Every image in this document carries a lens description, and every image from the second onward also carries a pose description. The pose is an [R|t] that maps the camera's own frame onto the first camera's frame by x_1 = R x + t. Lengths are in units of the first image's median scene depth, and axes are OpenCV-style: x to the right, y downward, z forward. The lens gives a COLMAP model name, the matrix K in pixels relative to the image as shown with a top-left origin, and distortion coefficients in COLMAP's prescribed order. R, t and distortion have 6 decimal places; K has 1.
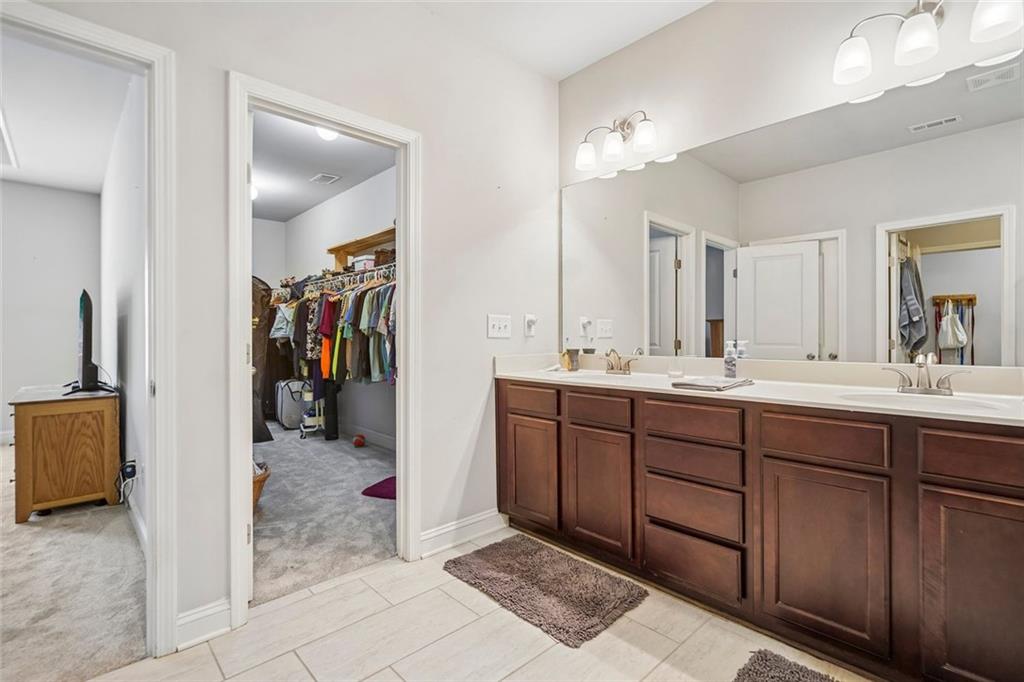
lens RADIAL K [[474.6, 0, 501.5], [0, 474.6, 340.6], [0, 0, 1]] dist [-0.000419, -0.000156]
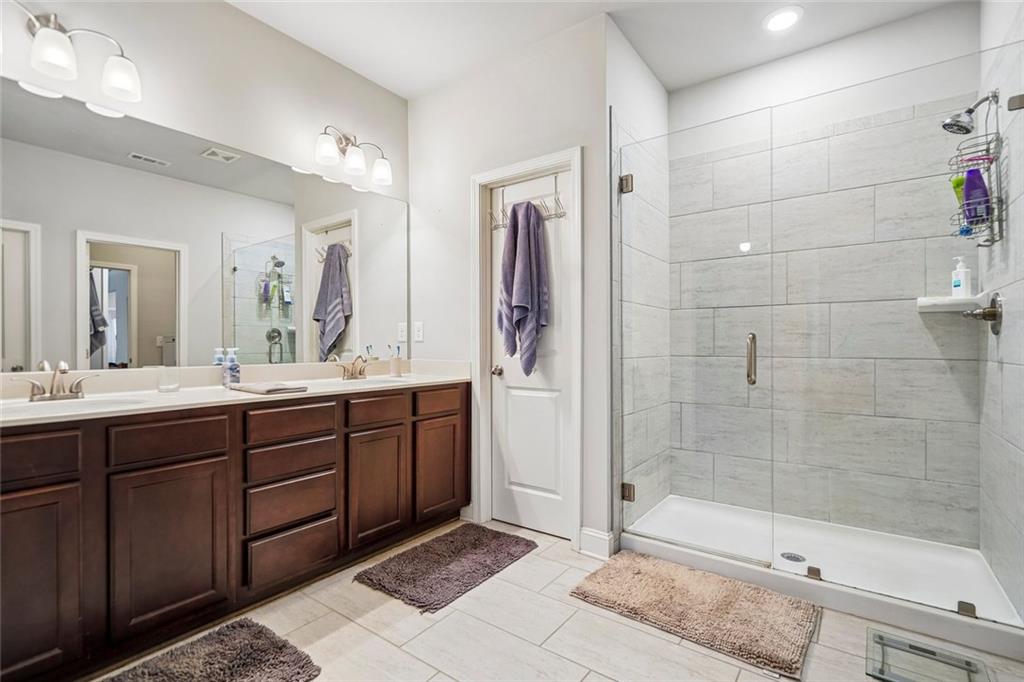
lens RADIAL K [[474.6, 0, 501.5], [0, 474.6, 340.6], [0, 0, 1]] dist [-0.000419, -0.000156]
pose [[-0.180082, 0.006650, 0.983629, -0.714501], [0.003861, 0.999974, -0.006054, -0.008603], [-0.983644, 0.002708, -0.180103, 0.687845]]
